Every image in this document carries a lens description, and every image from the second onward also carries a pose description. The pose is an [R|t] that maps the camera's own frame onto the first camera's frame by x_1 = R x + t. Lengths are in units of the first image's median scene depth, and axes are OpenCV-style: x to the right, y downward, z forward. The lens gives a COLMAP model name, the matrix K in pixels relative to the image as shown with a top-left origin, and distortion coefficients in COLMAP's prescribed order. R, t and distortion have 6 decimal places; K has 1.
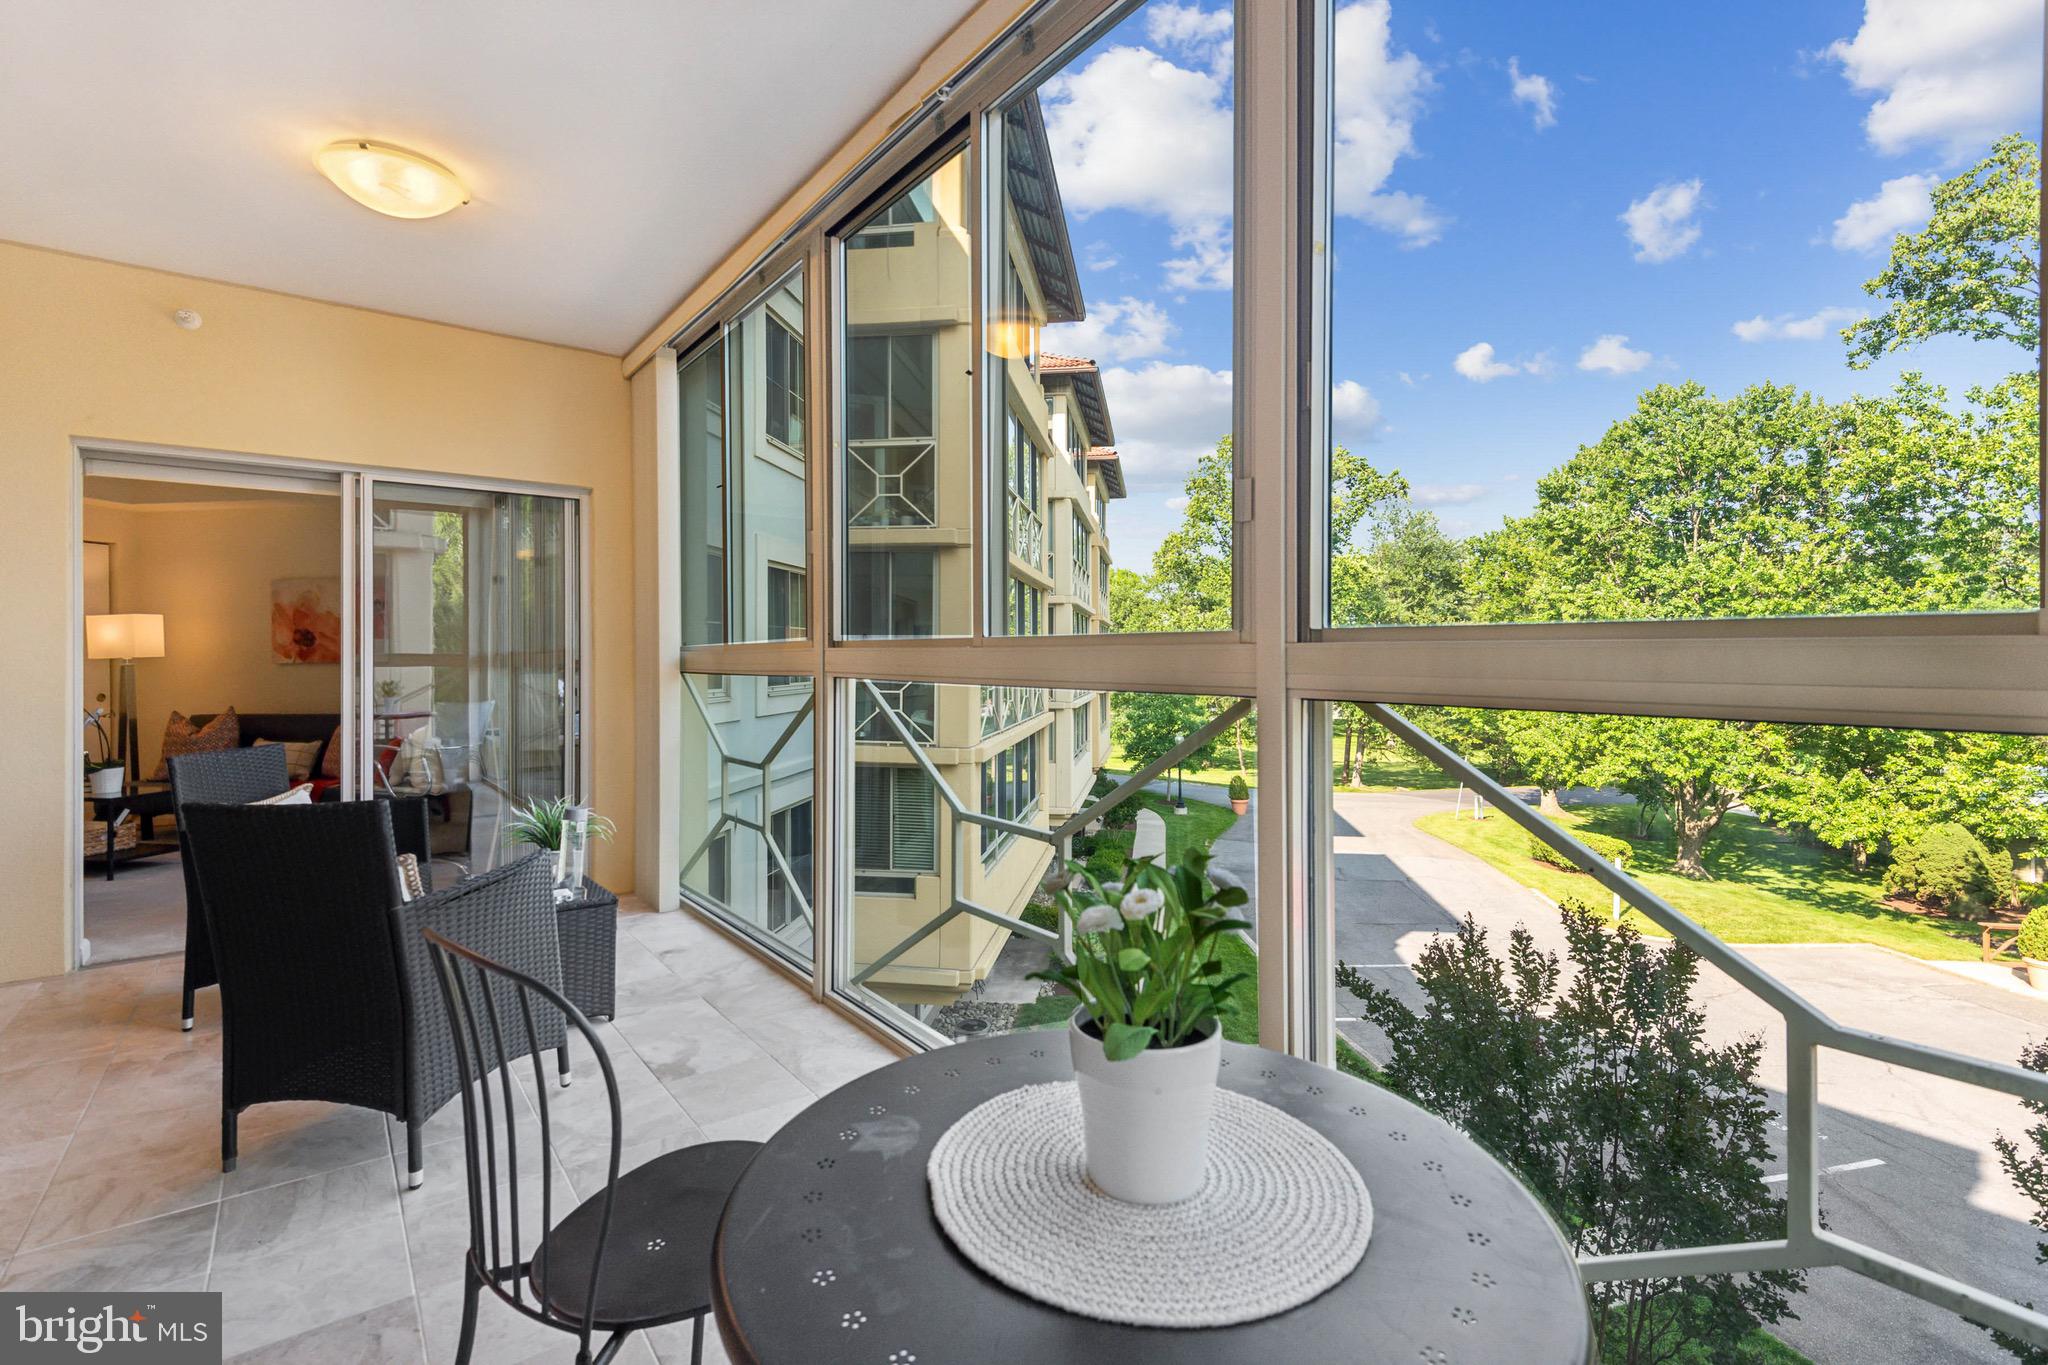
lens RADIAL K [[951.3, 0, 1016.3], [0, 951.3, 655.6], [0, 0, 1]] dist [0.031278, -0.017057]
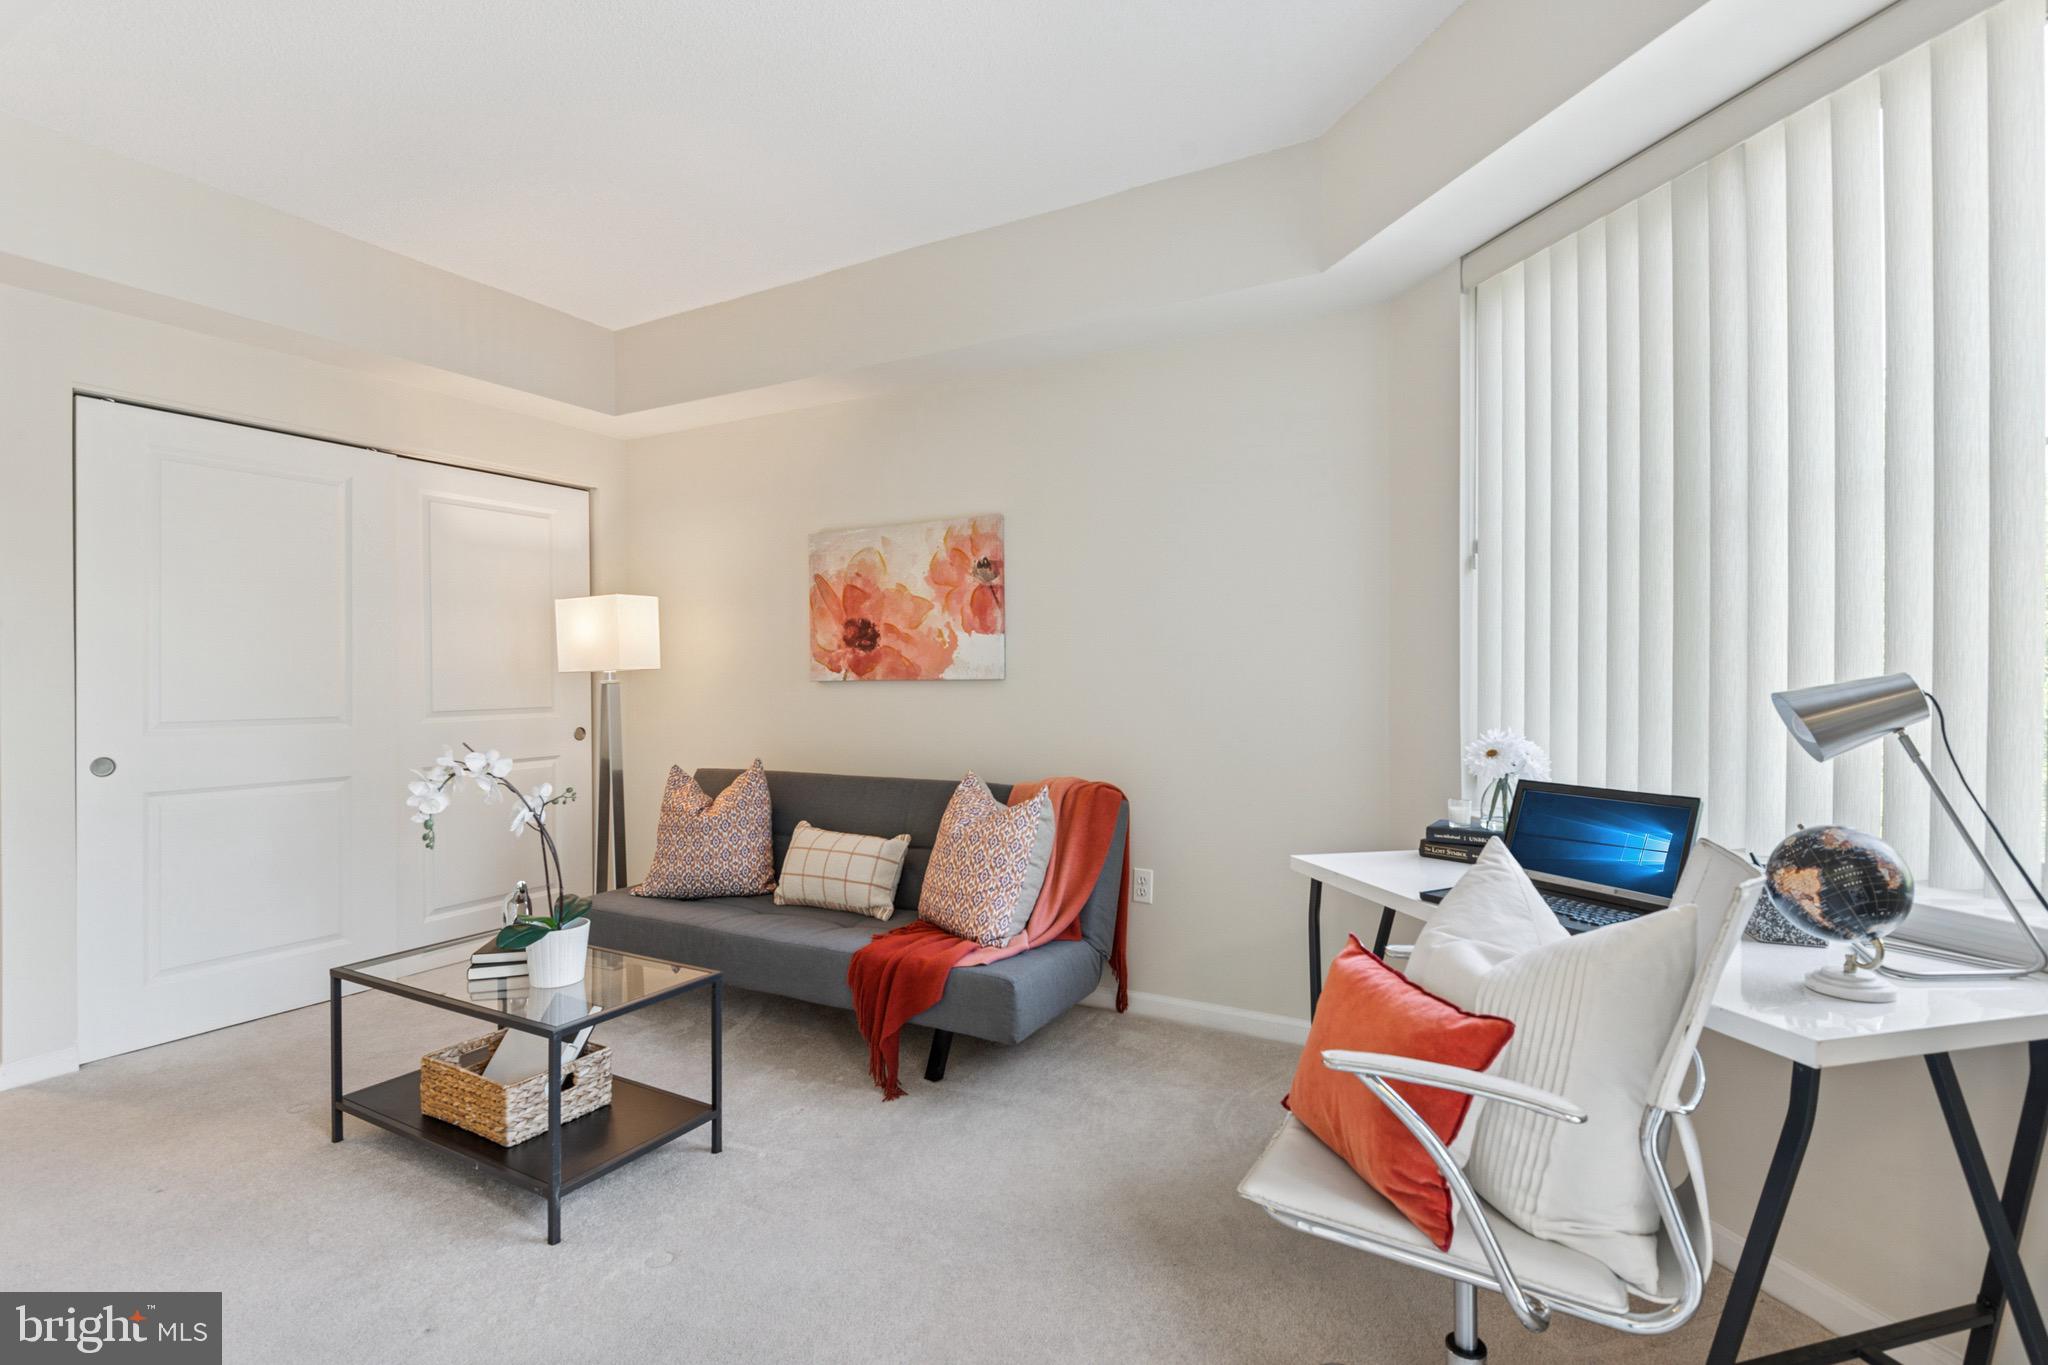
lens RADIAL K [[1003.0, 0, 1028.5], [0, 1003.0, 663.3], [0, 0, 1]] dist [-0.001788, -0.000945]
pose [[0.933632, -0.000292, -0.358234, -0.445349], [-0.001376, 0.999989, -0.004401, 0.000146], [0.358231, 0.004602, 0.933622, 0.499050]]
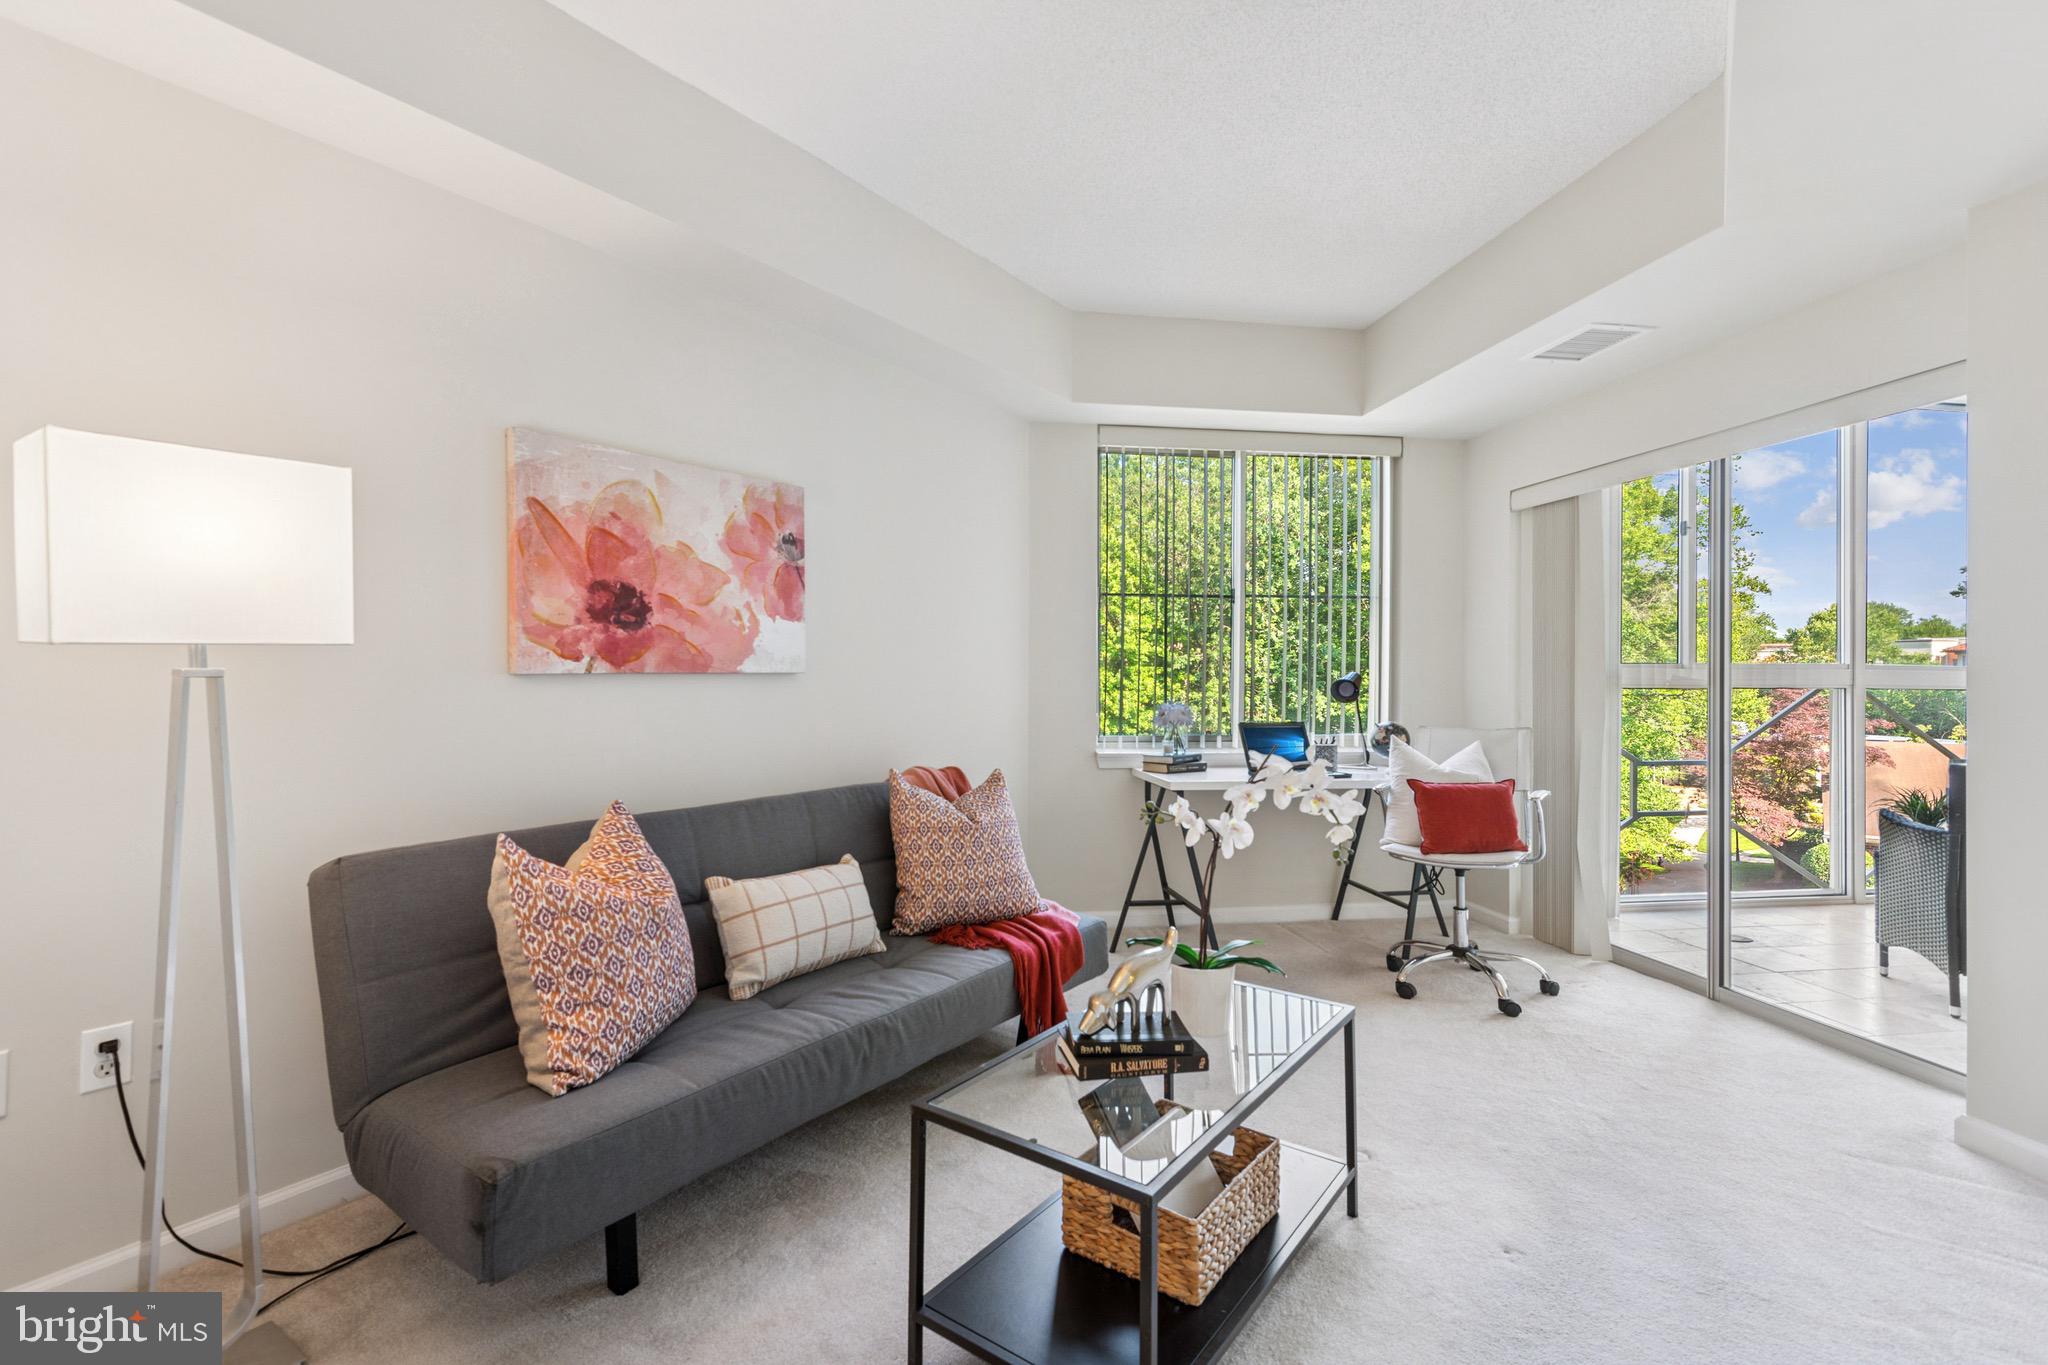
lens RADIAL K [[946.6, 0, 1026.8], [0, 946.6, 662.0], [0, 0, 1]] dist [0.000228, 0.000379]
pose [[0.426990, 0.021900, 0.903991, -1.006896], [-0.014422, 0.999744, -0.017408, 0.007367], [-0.904141, -0.005604, 0.427197, 0.702017]]
